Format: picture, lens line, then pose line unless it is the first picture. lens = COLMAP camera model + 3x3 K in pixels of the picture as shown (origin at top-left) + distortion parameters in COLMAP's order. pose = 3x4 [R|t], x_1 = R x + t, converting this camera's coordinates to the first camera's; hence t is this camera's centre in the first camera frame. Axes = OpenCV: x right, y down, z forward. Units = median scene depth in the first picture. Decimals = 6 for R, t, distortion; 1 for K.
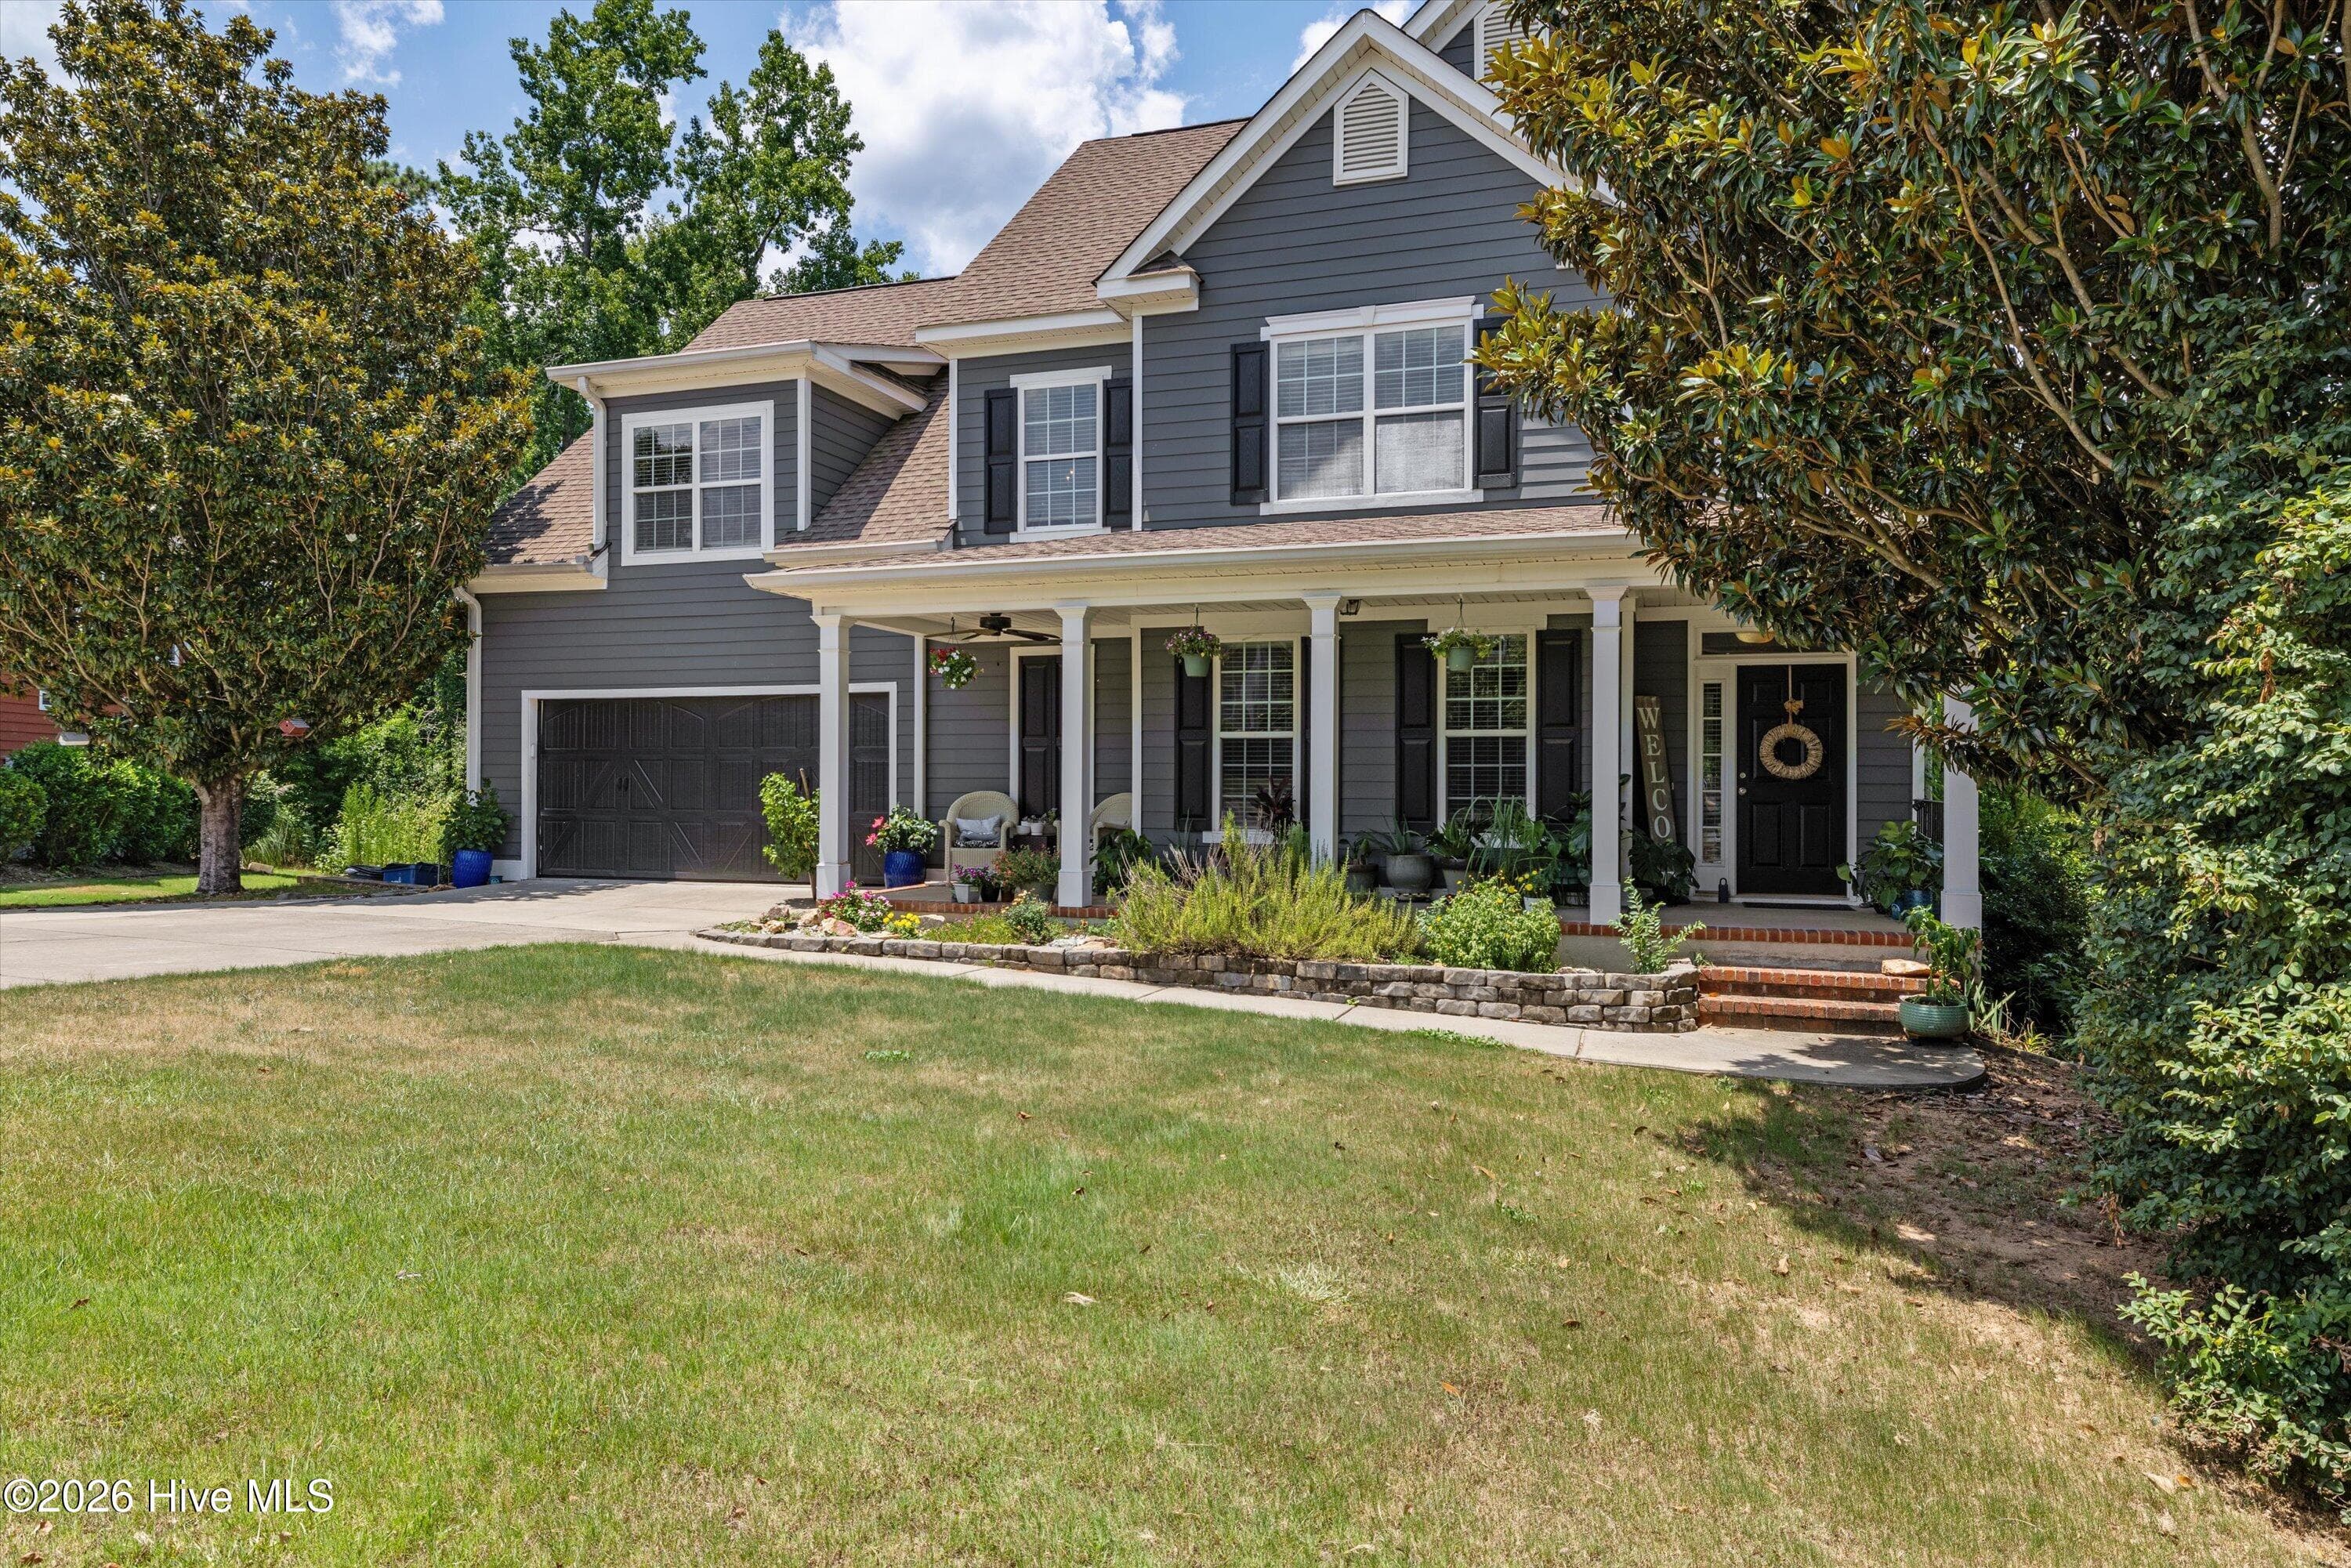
lens RADIAL K [[1376.9, 0, 1195.3], [0, 1376.9, 776.8], [0, 0, 1]] dist [-0.001582, -0.002978]
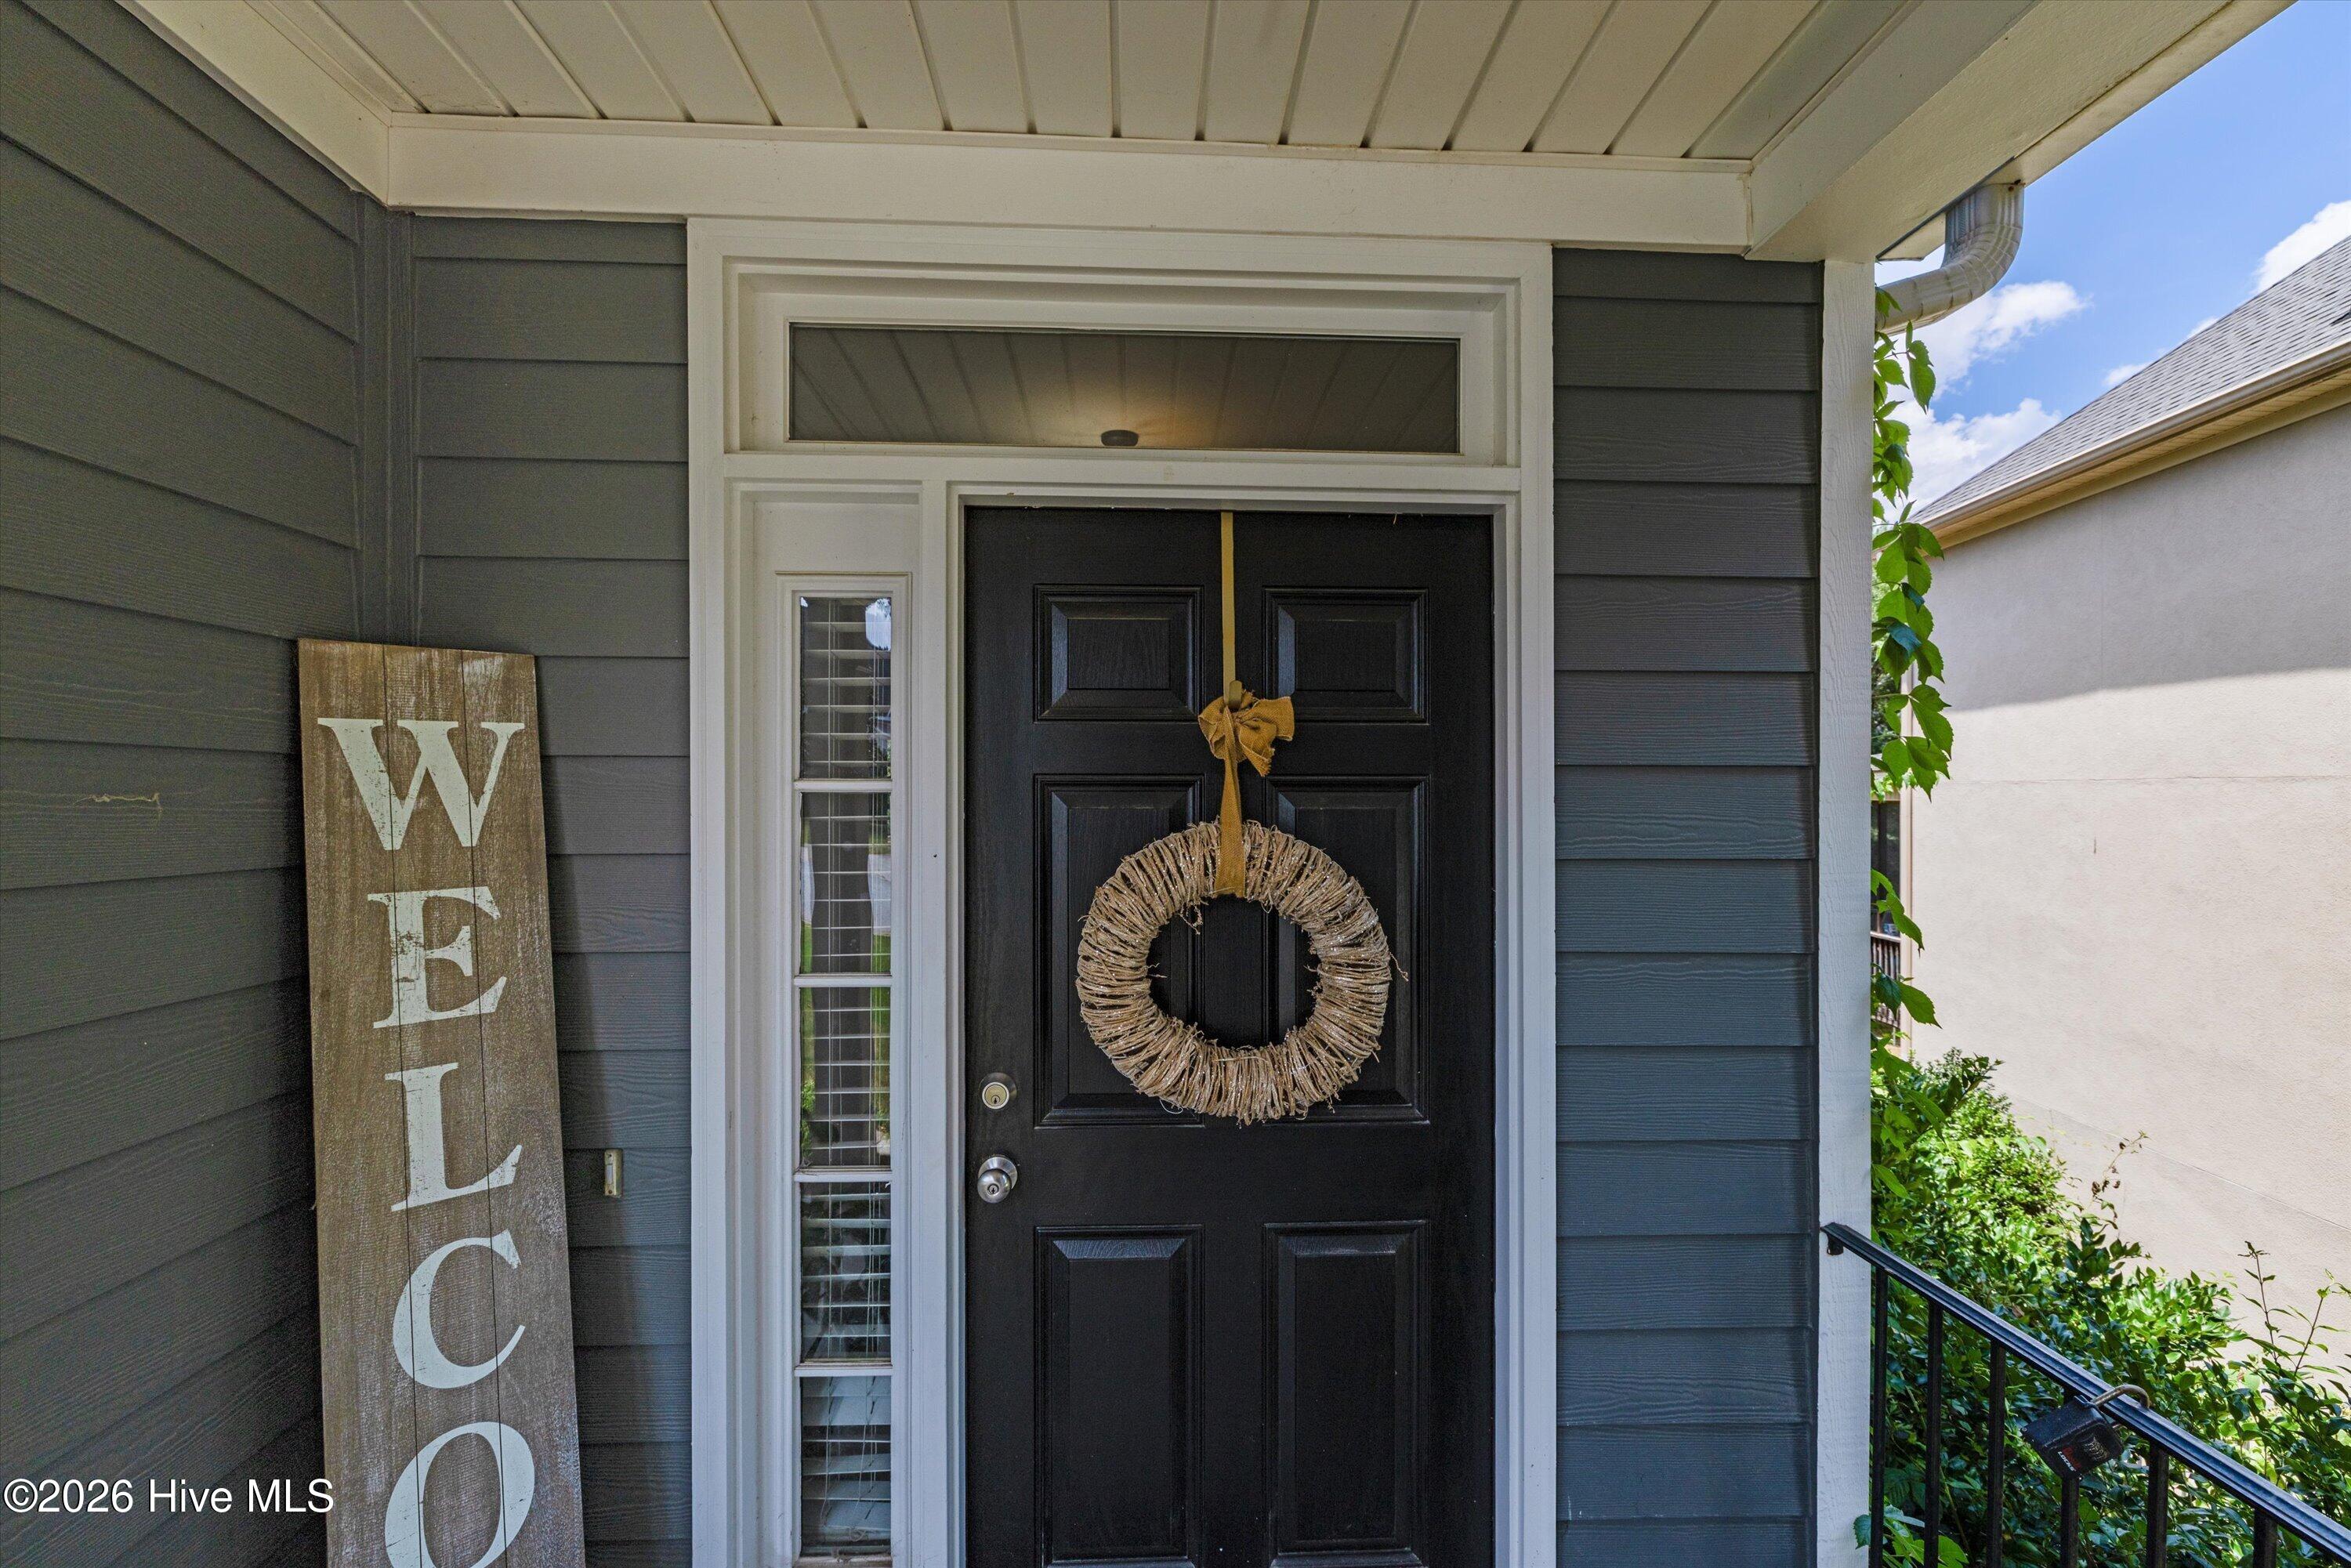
lens RADIAL K [[1386.2, 0, 1217.4], [0, 1386.2, 787.2], [0, 0, 1]] dist [0.000125, 0.002009]
pose [[0.928209, 0.002122, 0.372054, 0.338788], [0.006878, 0.999715, -0.022860, -0.036476], [-0.371996, 0.023777, 0.927930, 0.775898]]
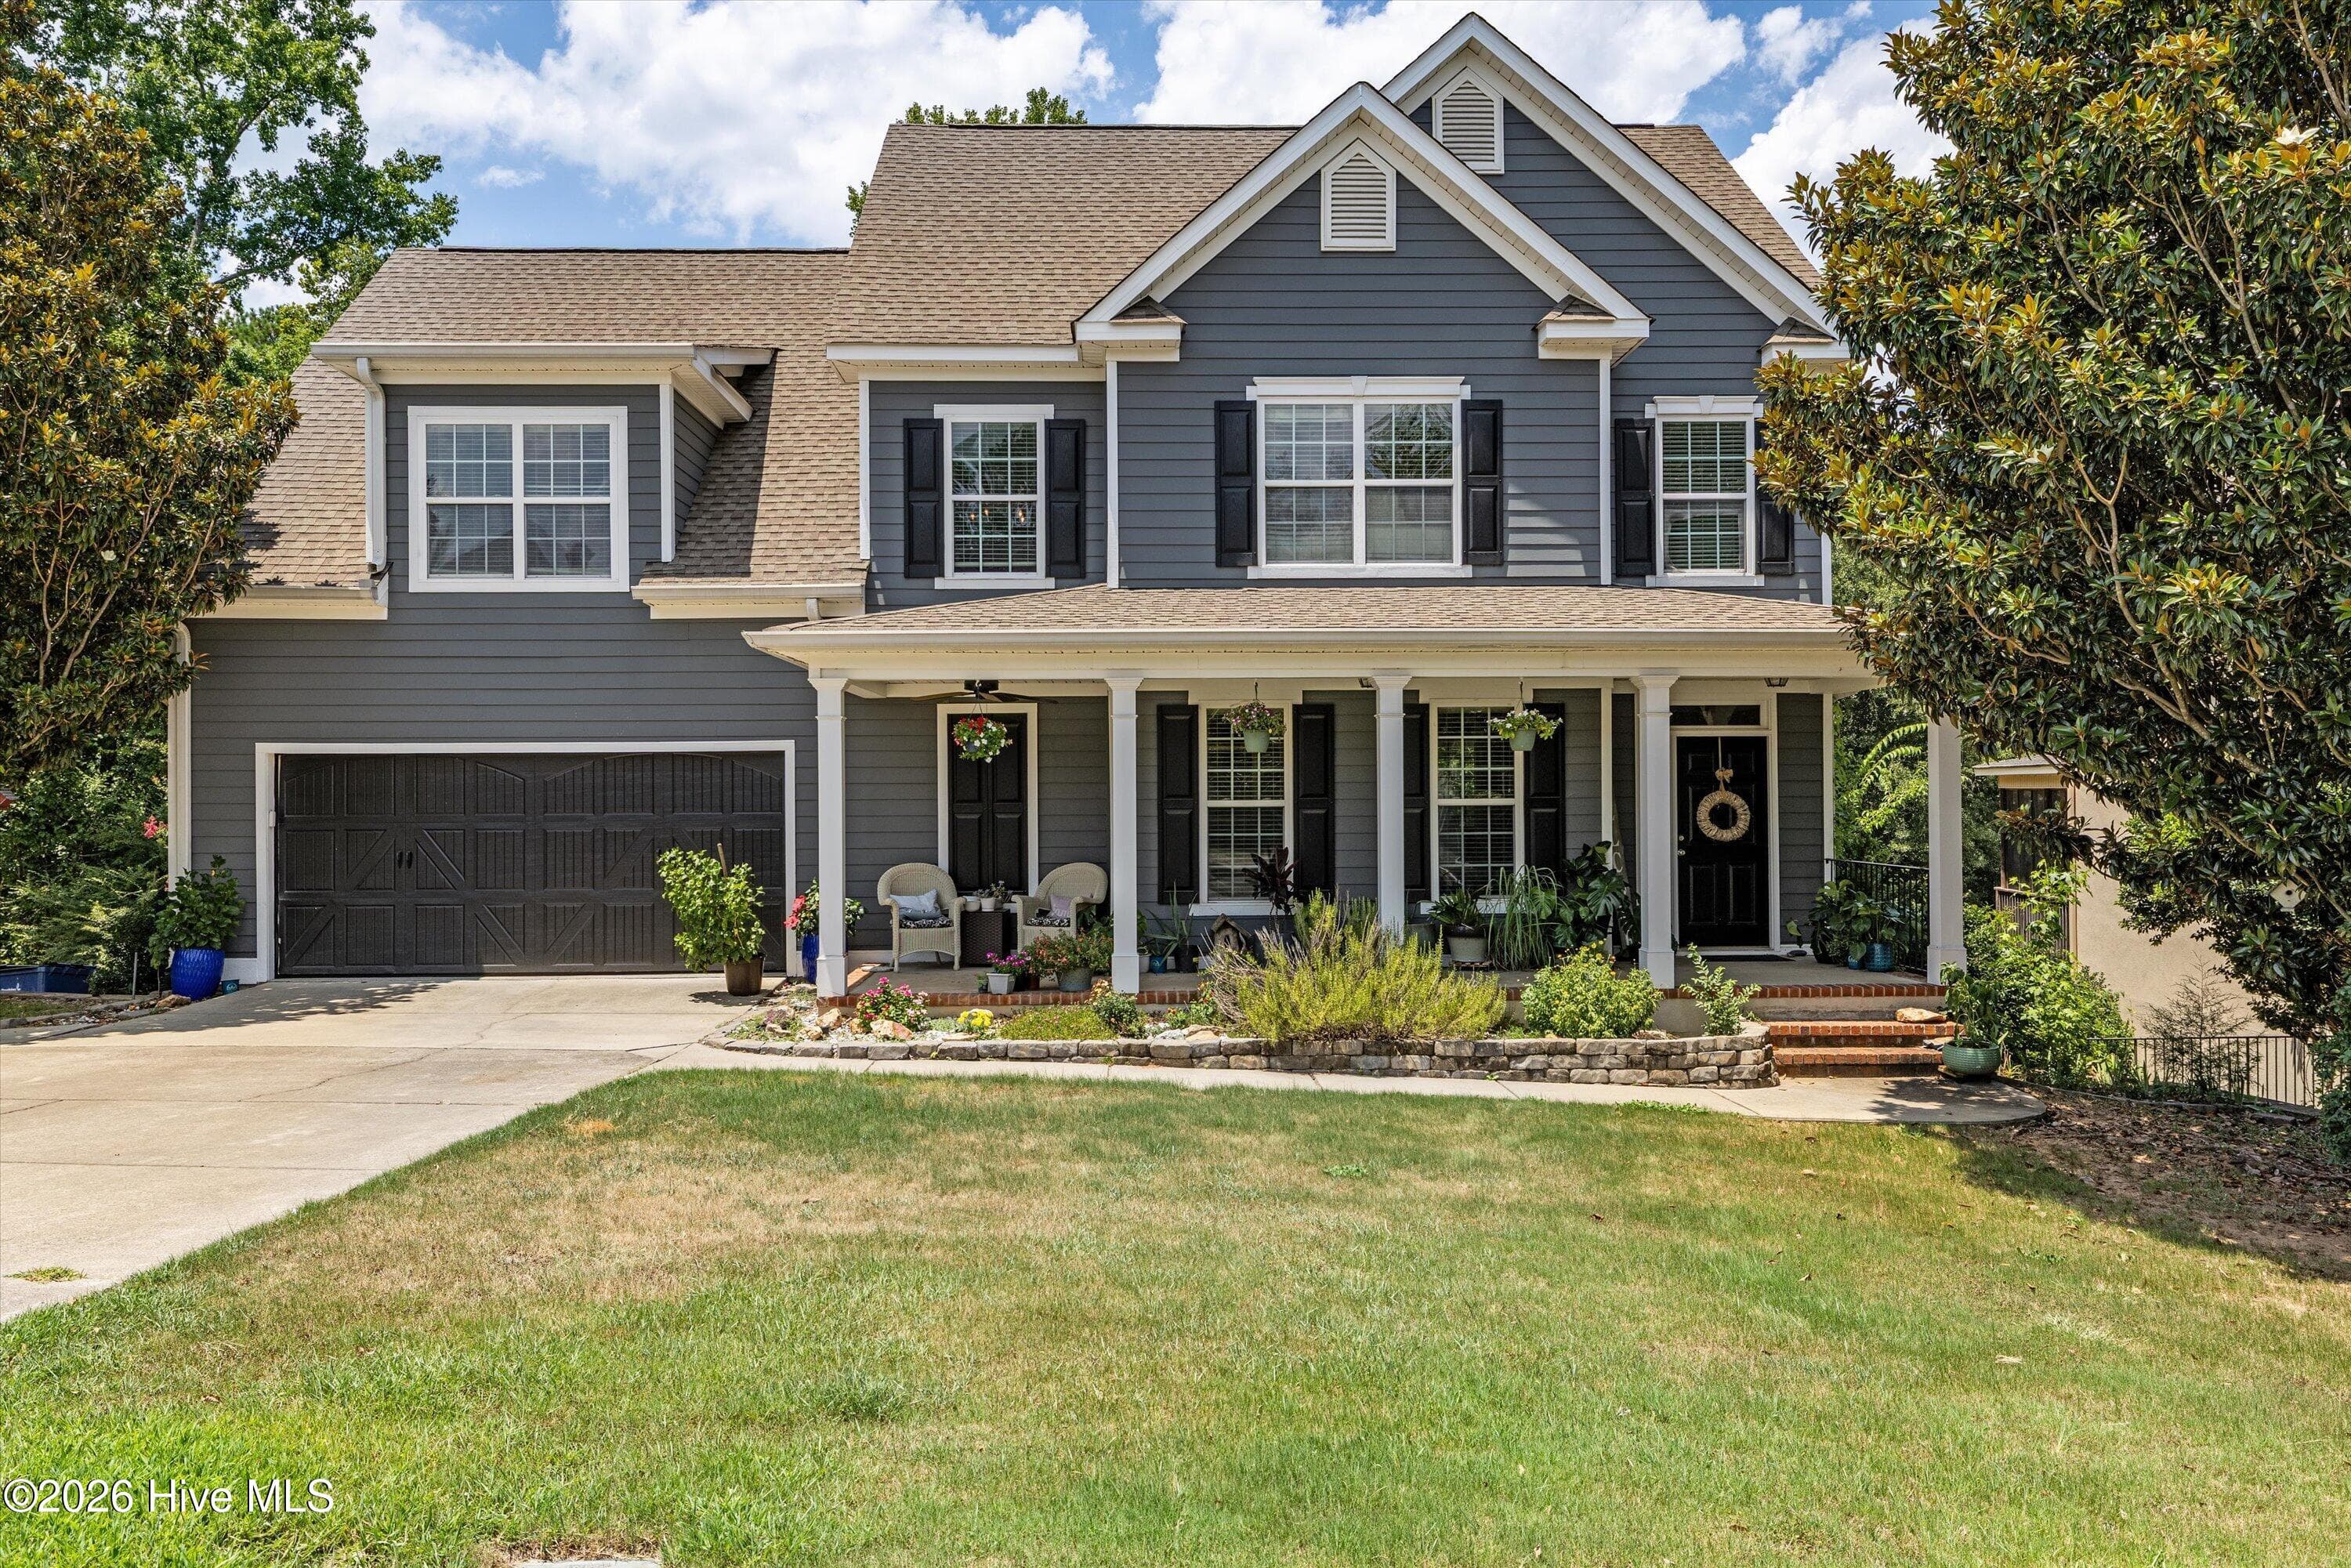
lens RADIAL K [[1553.5, 0, 1175.5], [0, 1553.5, 784.0], [0, 0, 1]] dist [0.007898, -0.015972]
pose [[0.944603, -0.006242, 0.328155, -0.359129], [0.007963, 0.999961, -0.003899, -0.039897], [-0.328118, 0.006296, 0.944616, -0.022265]]
